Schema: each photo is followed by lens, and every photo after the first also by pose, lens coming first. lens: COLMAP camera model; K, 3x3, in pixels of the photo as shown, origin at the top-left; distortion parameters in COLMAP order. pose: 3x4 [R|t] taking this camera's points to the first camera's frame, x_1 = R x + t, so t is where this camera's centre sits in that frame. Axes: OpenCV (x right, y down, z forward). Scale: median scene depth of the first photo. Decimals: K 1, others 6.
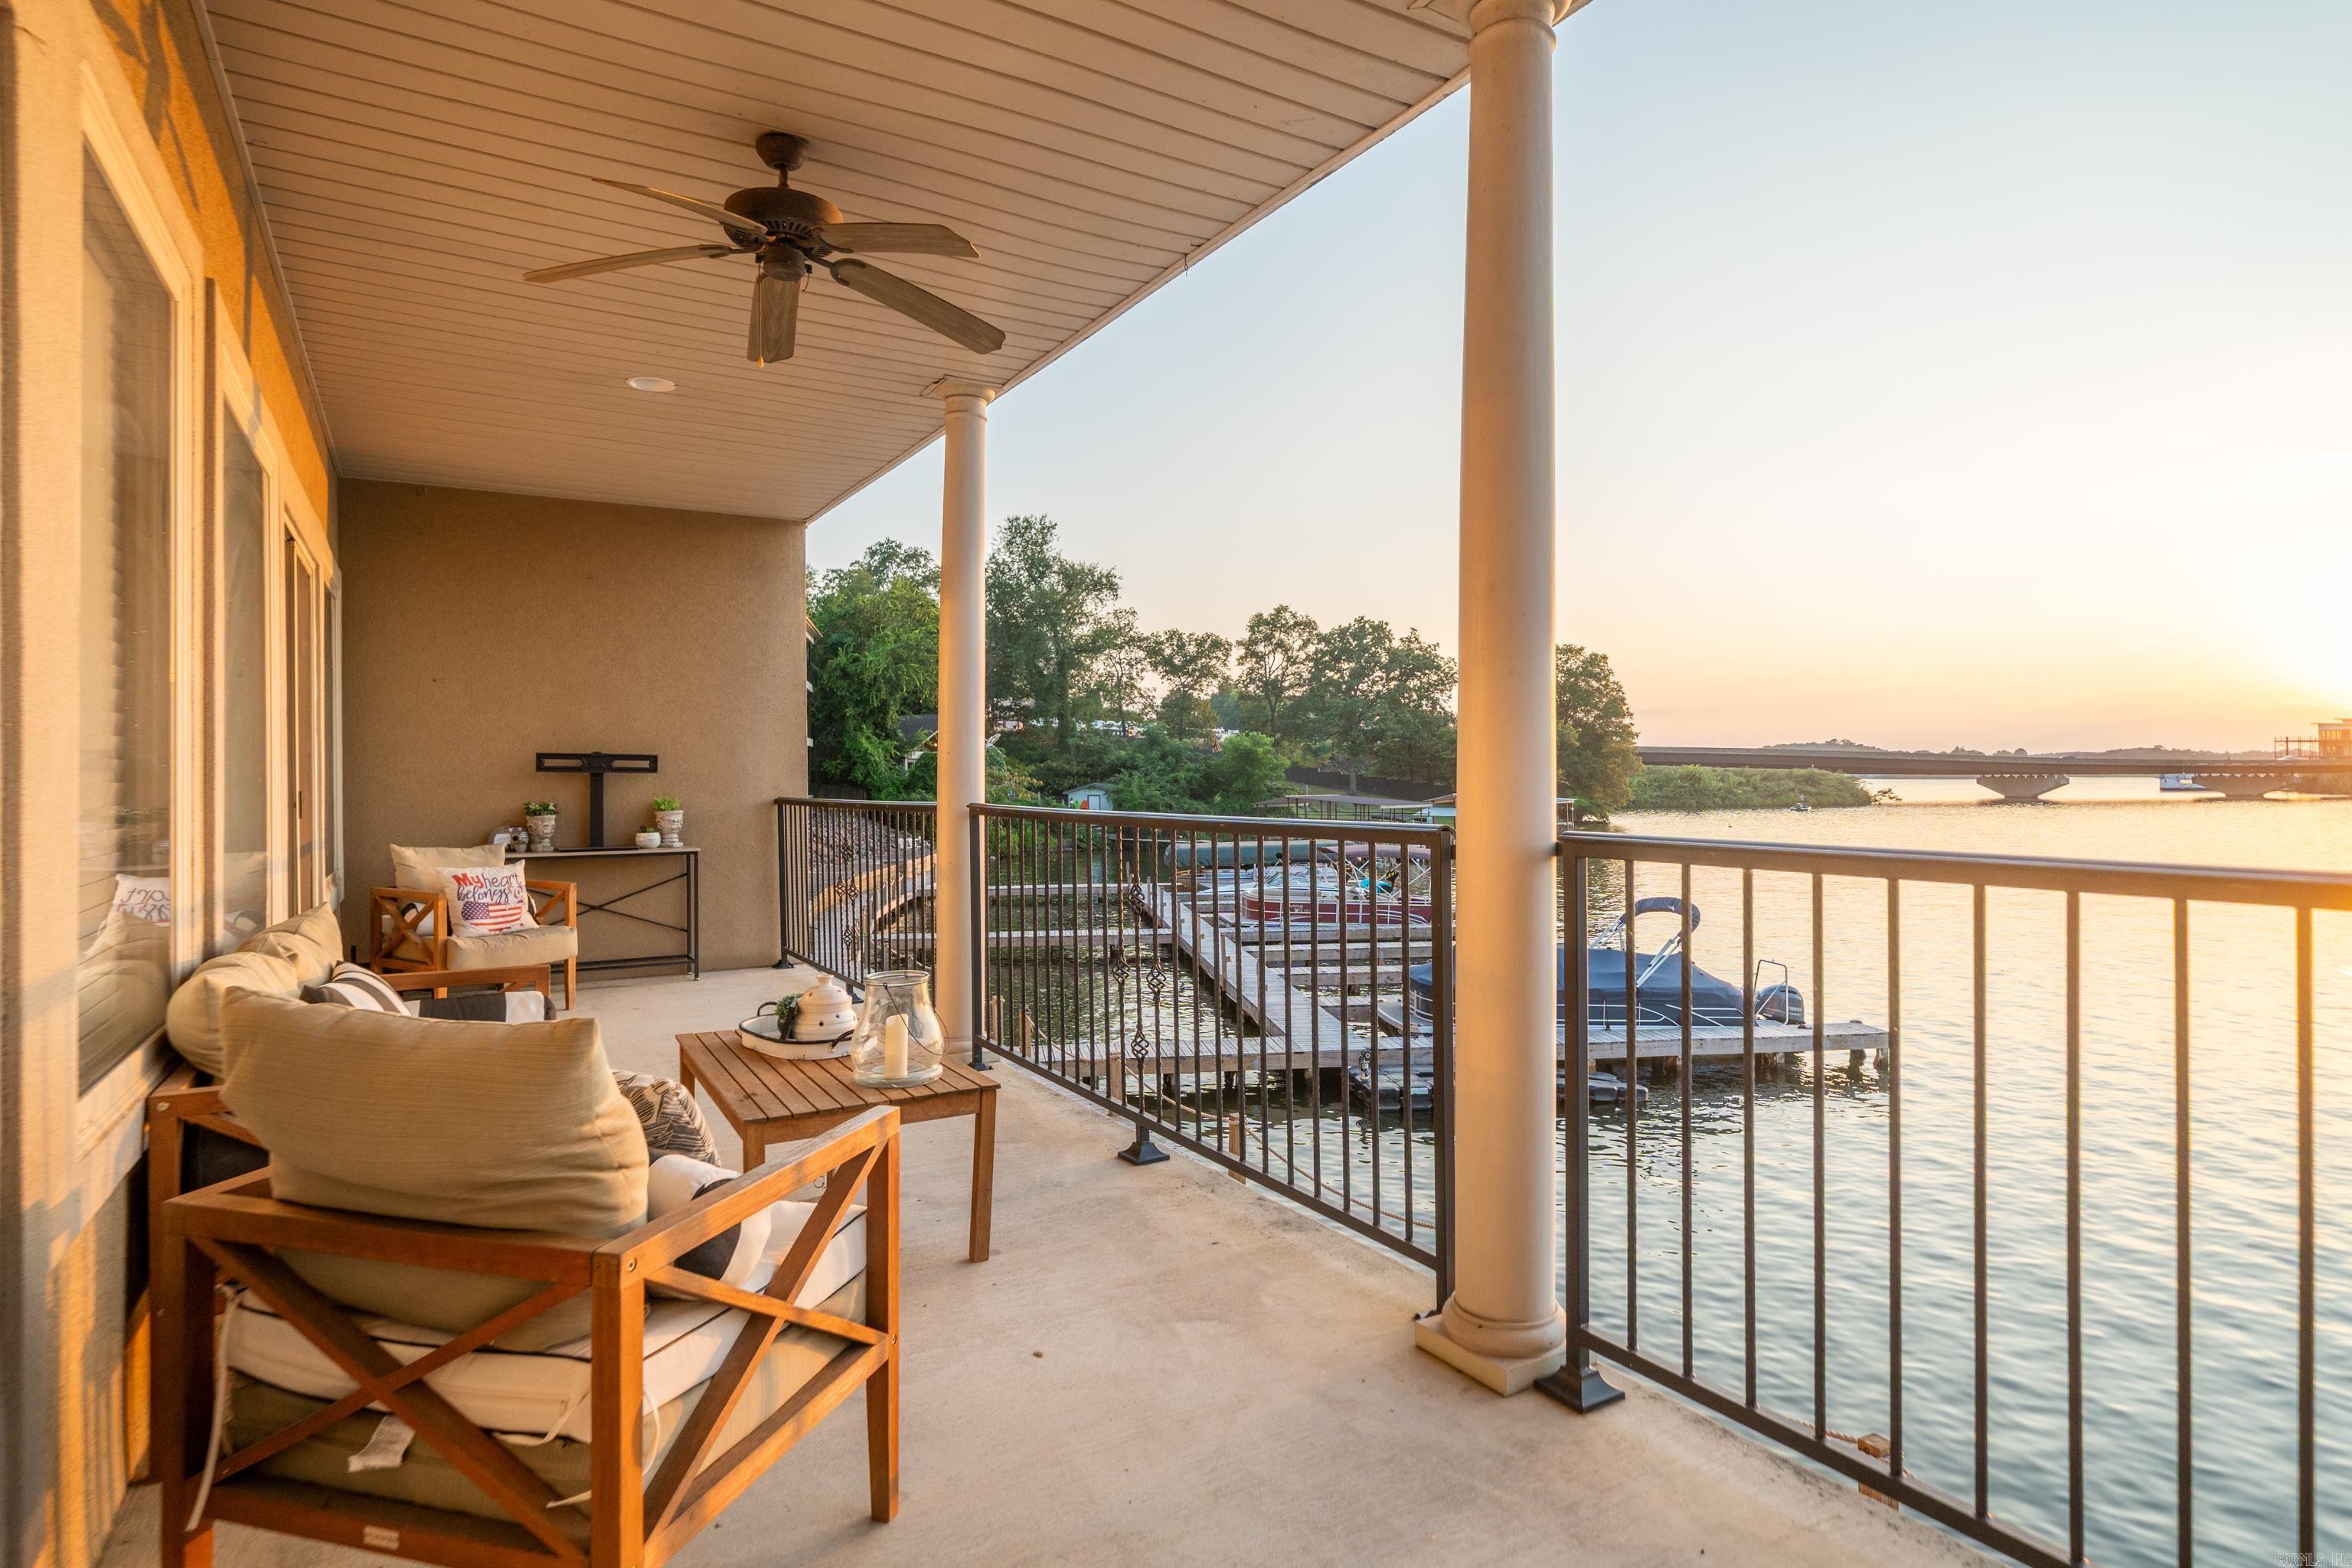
lens RADIAL K [[1255.9, 0, 1180.0], [0, 1255.9, 771.3], [0, 0, 1]] dist [0.000406, 0.000033]
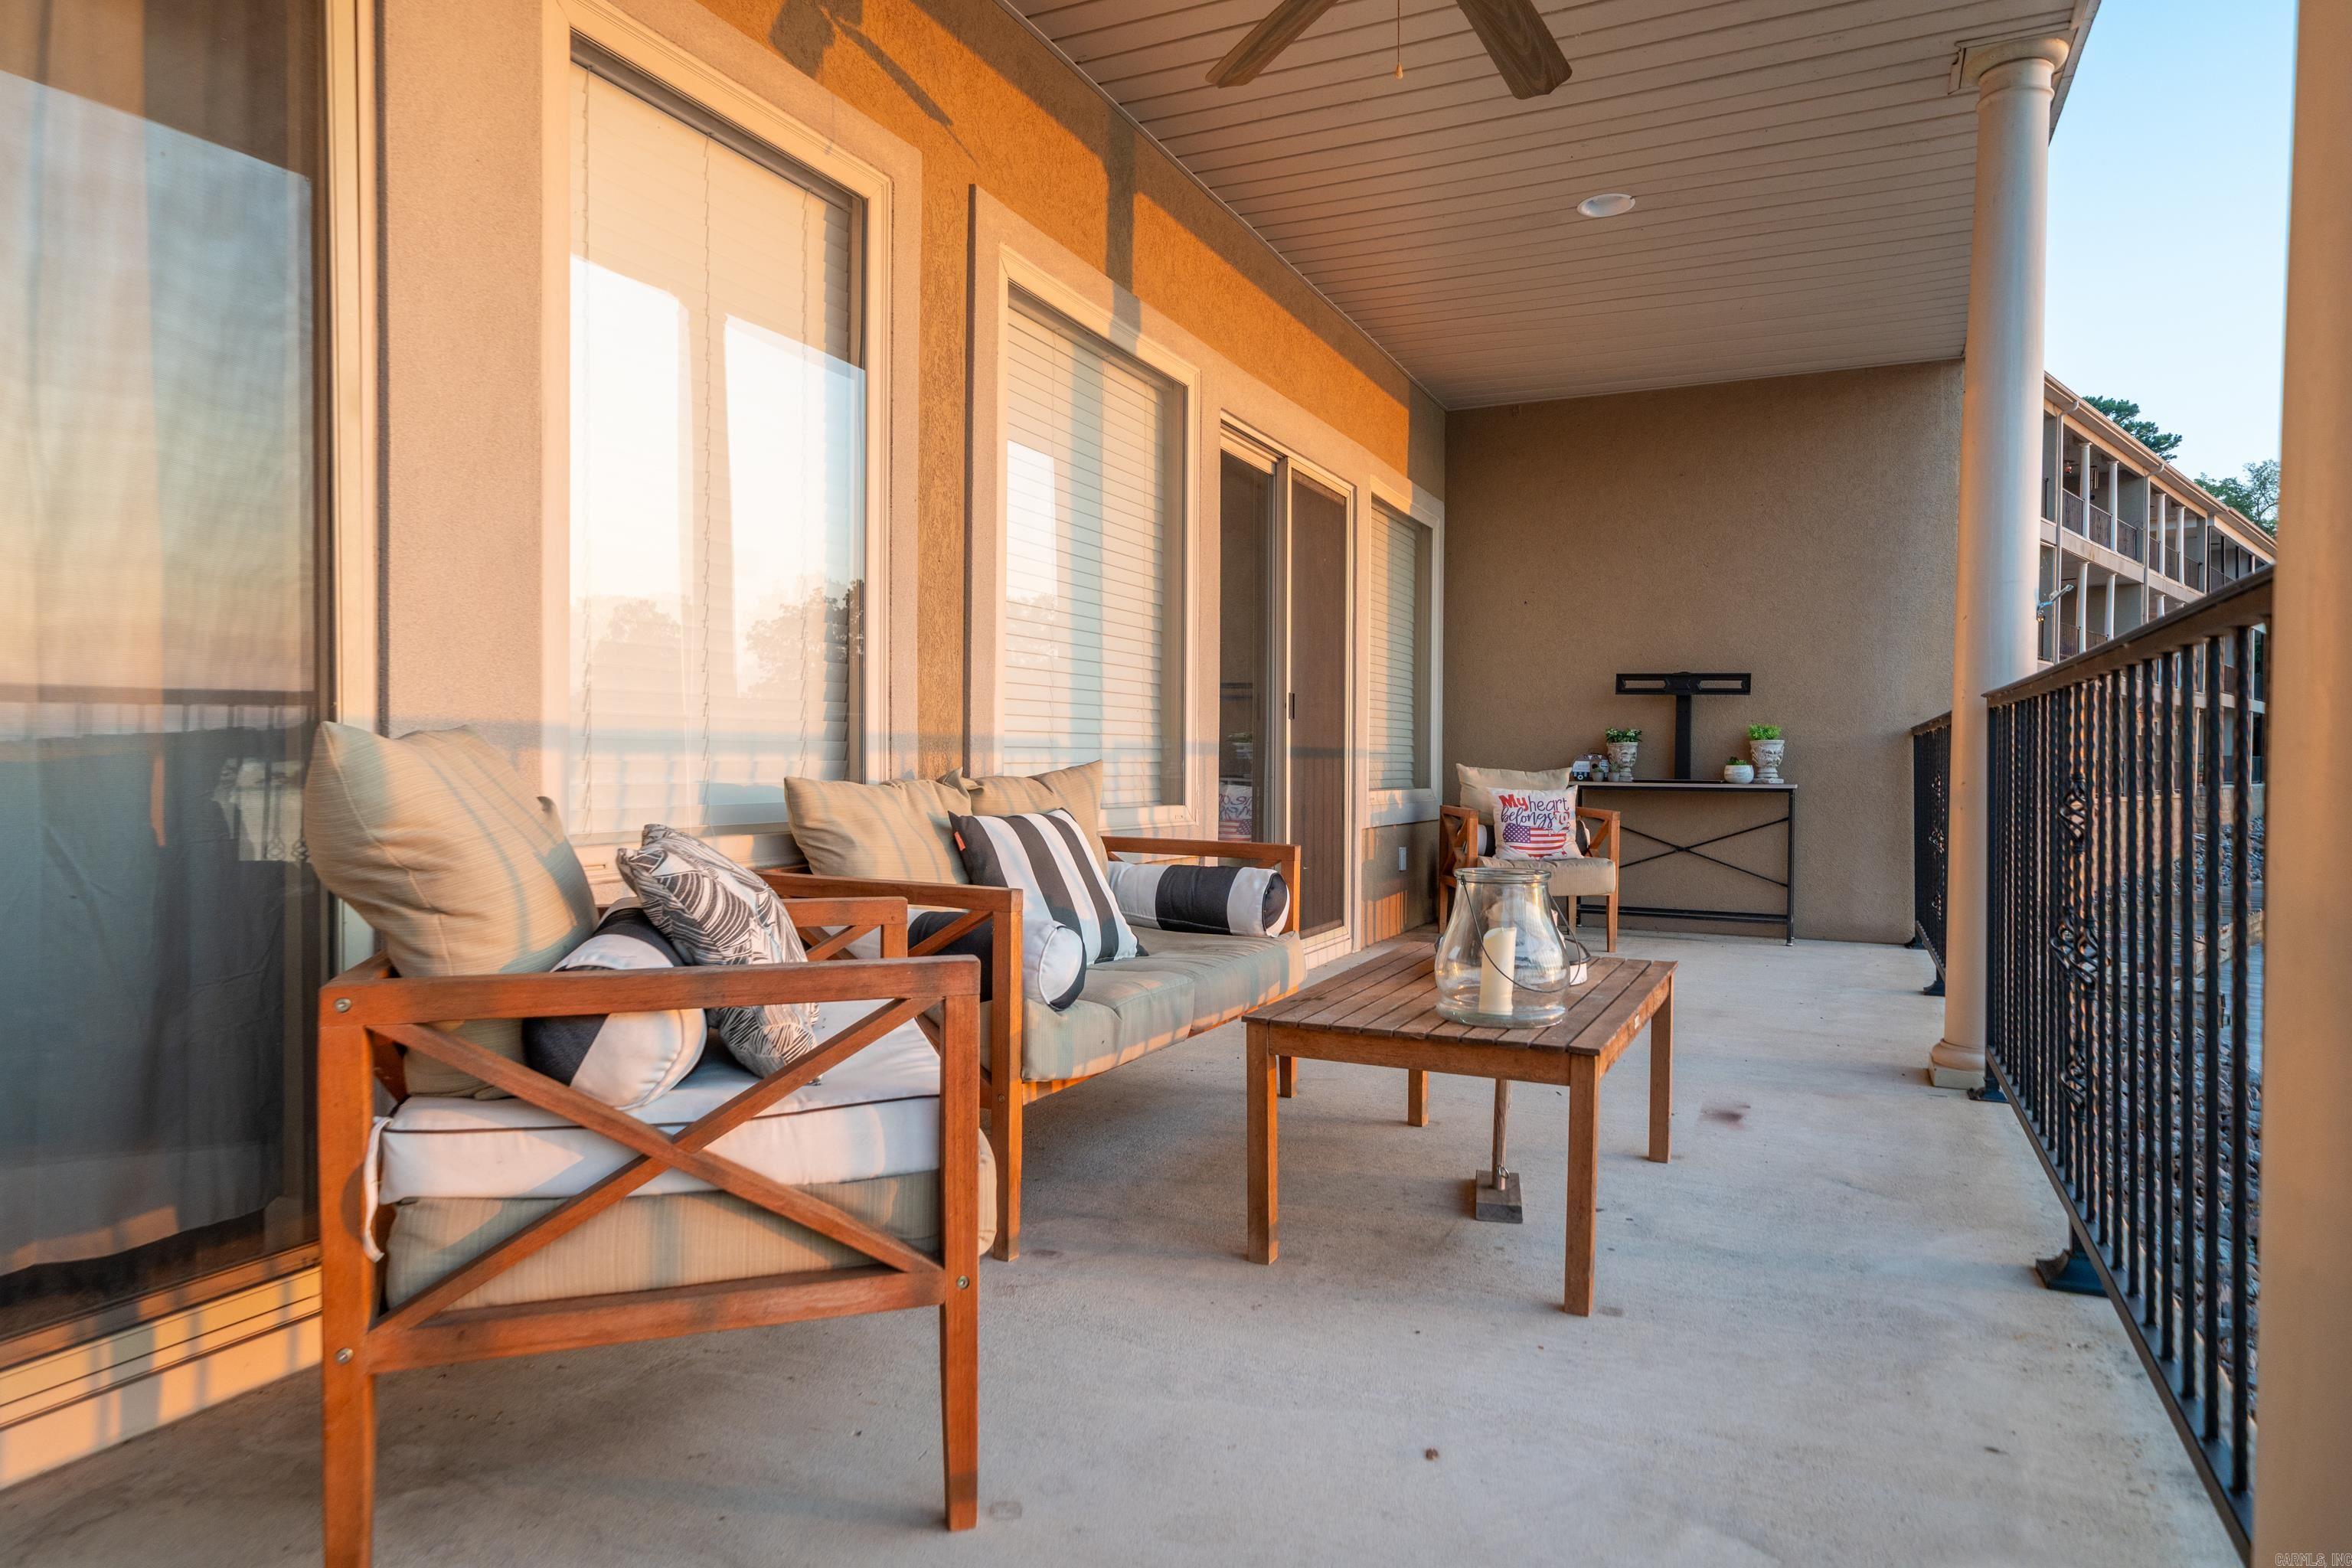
lens RADIAL K [[1358.5, 0, 1182.3], [0, 1358.5, 767.2], [0, 0, 1]] dist [0.001934, 0.000093]
pose [[0.565013, 0.016313, -0.824920, 0.125787], [-0.005946, 0.999859, 0.015700, 0.039750], [0.825060, -0.003966, 0.565031, 0.179785]]
